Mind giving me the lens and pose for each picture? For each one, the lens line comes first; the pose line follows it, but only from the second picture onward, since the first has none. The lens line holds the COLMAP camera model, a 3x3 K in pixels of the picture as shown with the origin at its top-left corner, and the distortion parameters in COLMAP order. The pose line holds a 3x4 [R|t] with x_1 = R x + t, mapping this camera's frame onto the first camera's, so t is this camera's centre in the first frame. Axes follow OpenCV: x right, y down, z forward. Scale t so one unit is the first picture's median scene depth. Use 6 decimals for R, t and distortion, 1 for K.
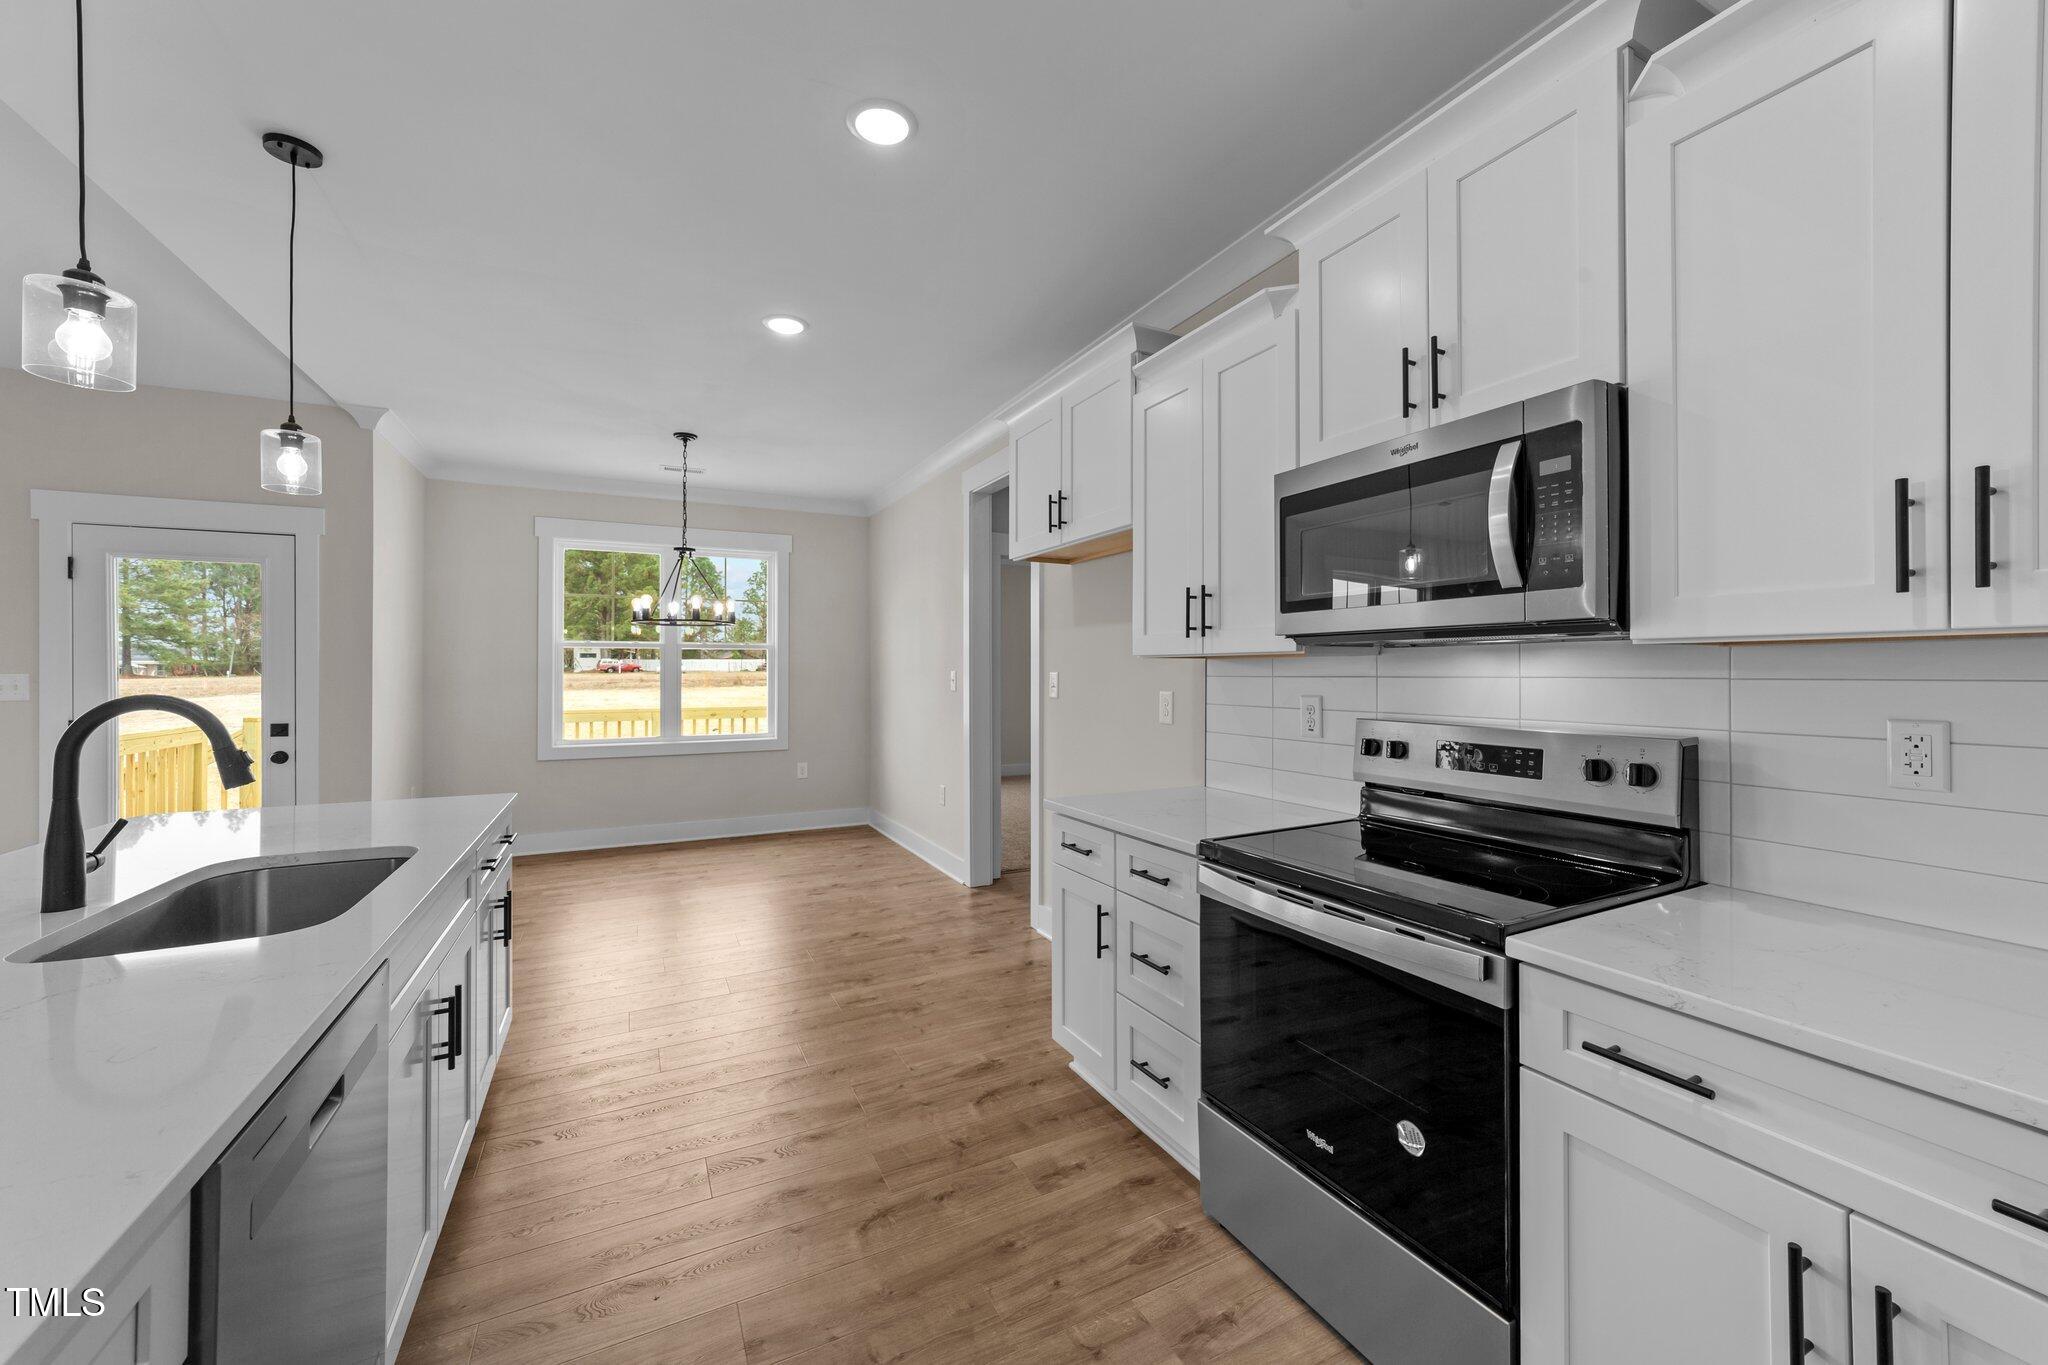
lens RADIAL K [[783.8, 0, 1037.4], [0, 783.8, 668.9], [0, 0, 1]] dist [-0.016360, 0.006883]
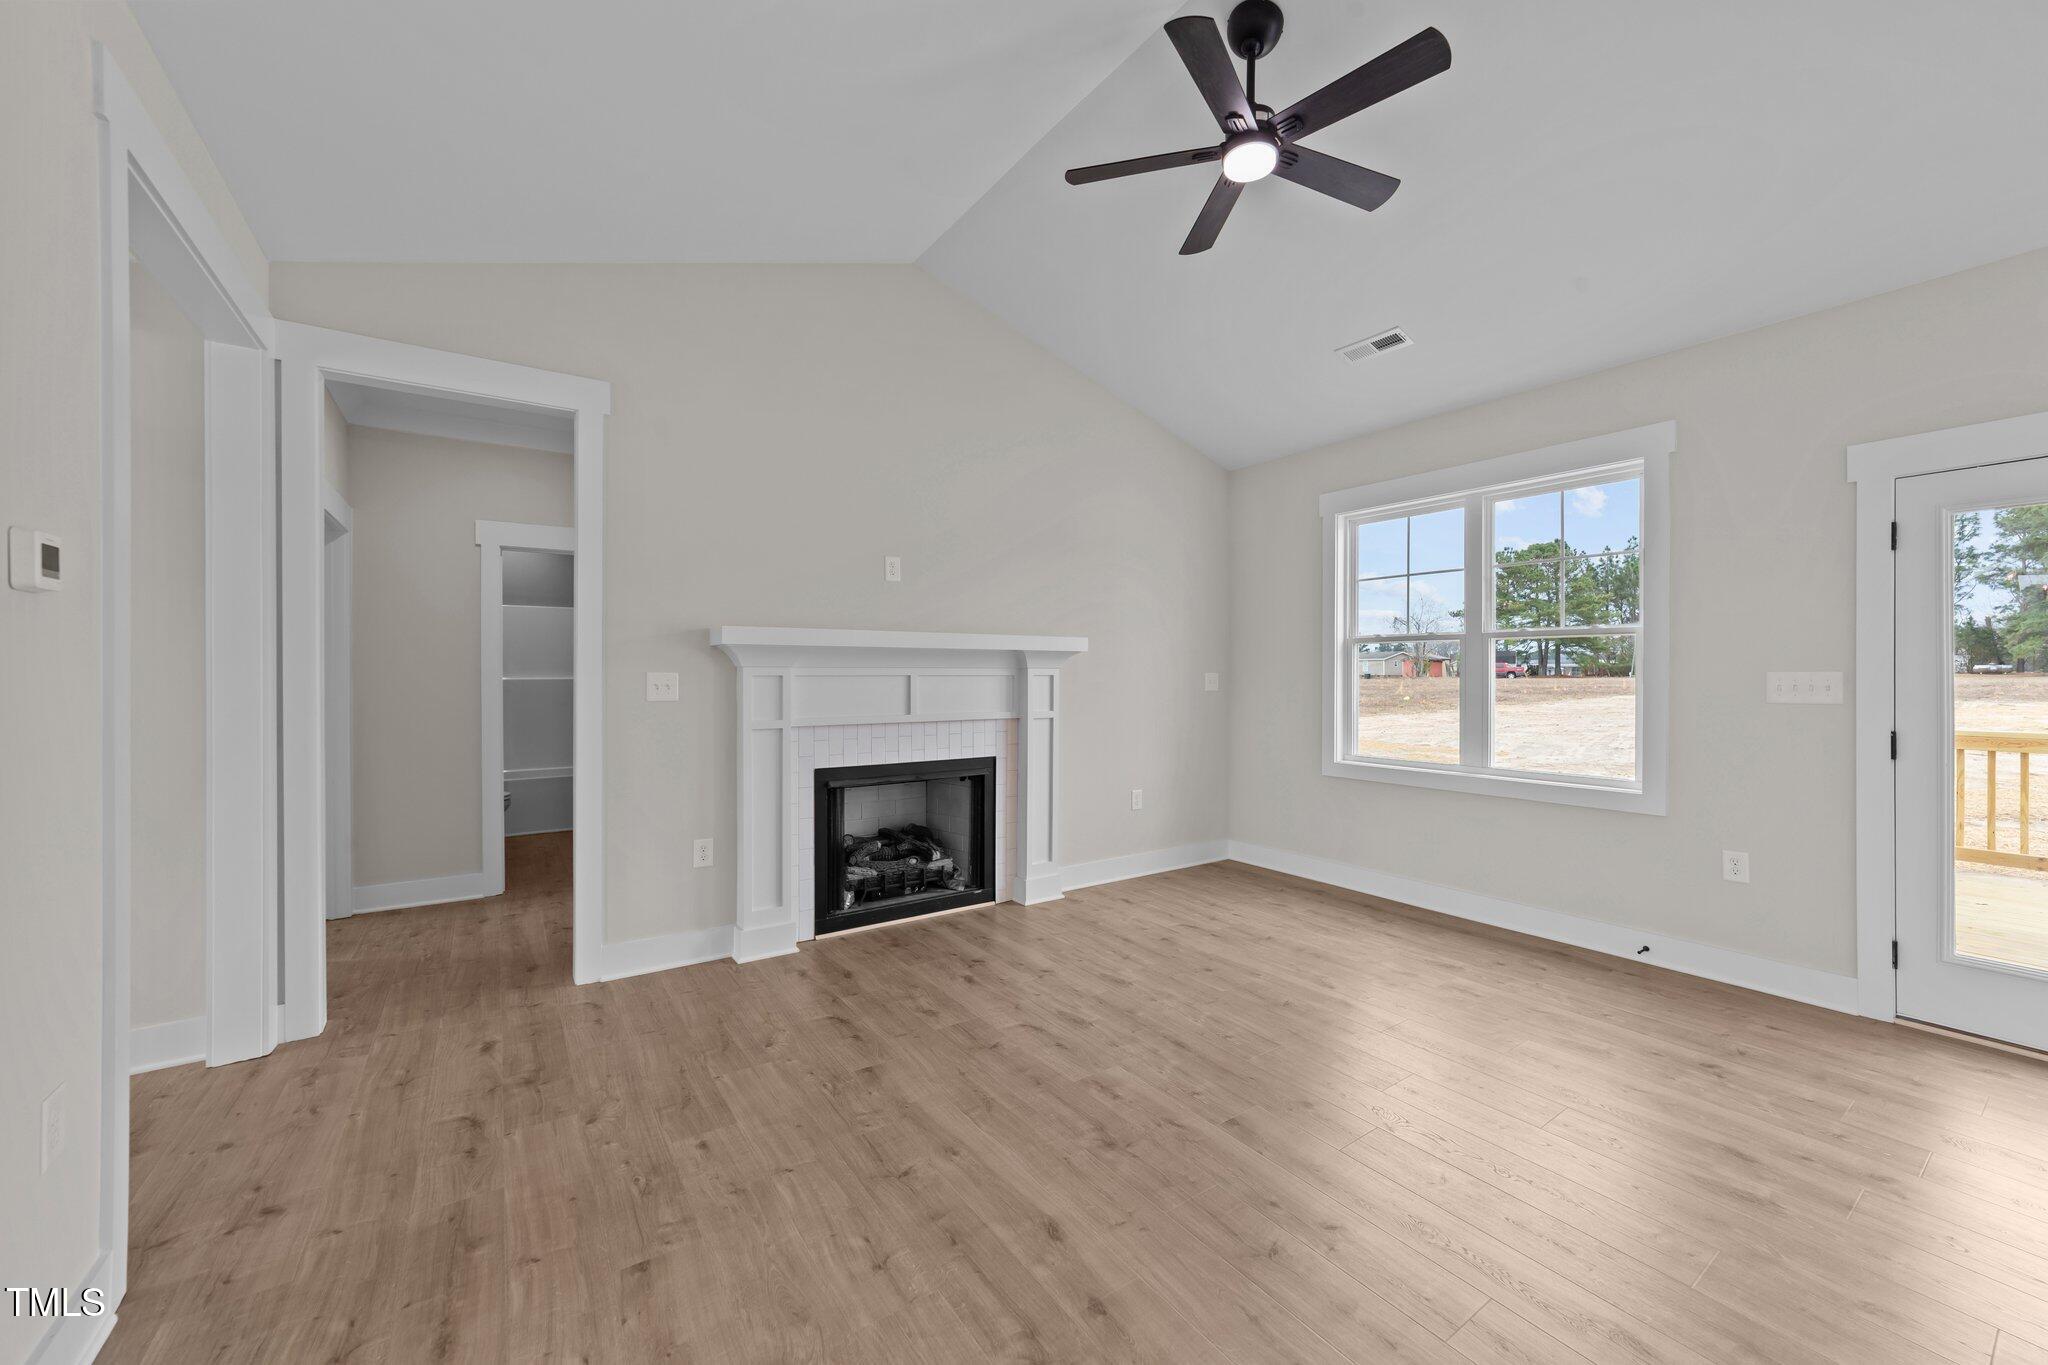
lens RADIAL K [[783.8, 0, 1036.4], [0, 783.8, 661.8], [0, 0, 1]] dist [-0.016360, 0.006883]
pose [[0.123410, -0.011826, -0.992285, -0.635894], [0.000974, 0.999930, -0.011796, 0.004631], [0.992355, 0.000489, 0.123413, 0.046239]]
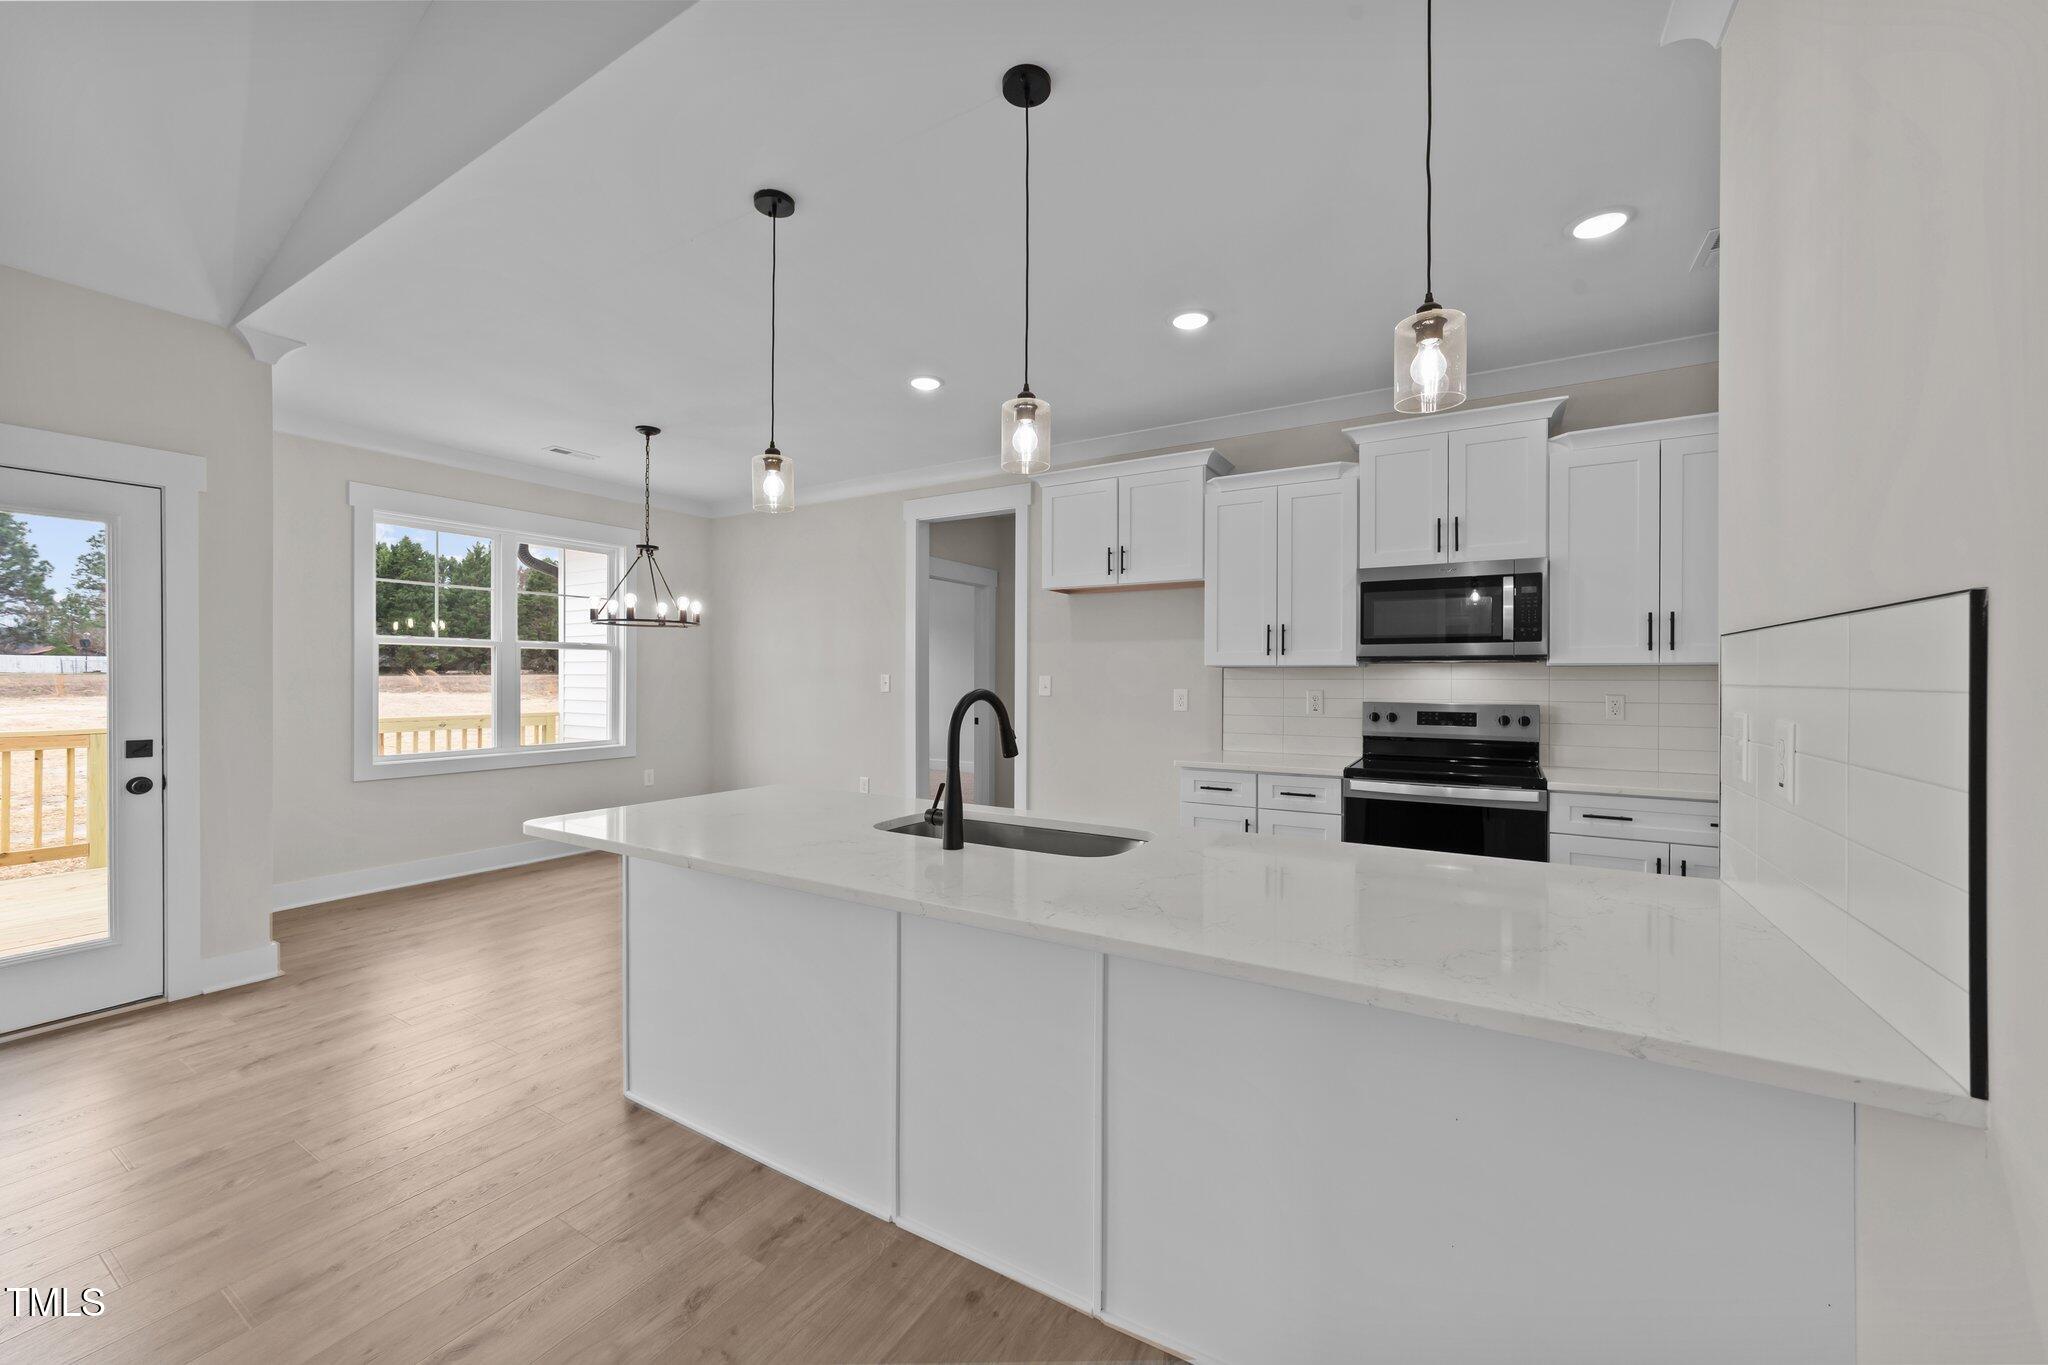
lens RADIAL K [[783.8, 0, 1030.2], [0, 783.8, 682.1], [0, 0, 1]] dist [-0.016360, 0.006883]
pose [[0.853315, 0.001805, 0.521392, -0.776869], [-0.006448, 0.999954, 0.007092, 0.005772], [-0.521355, -0.009413, 0.853288, -0.099438]]
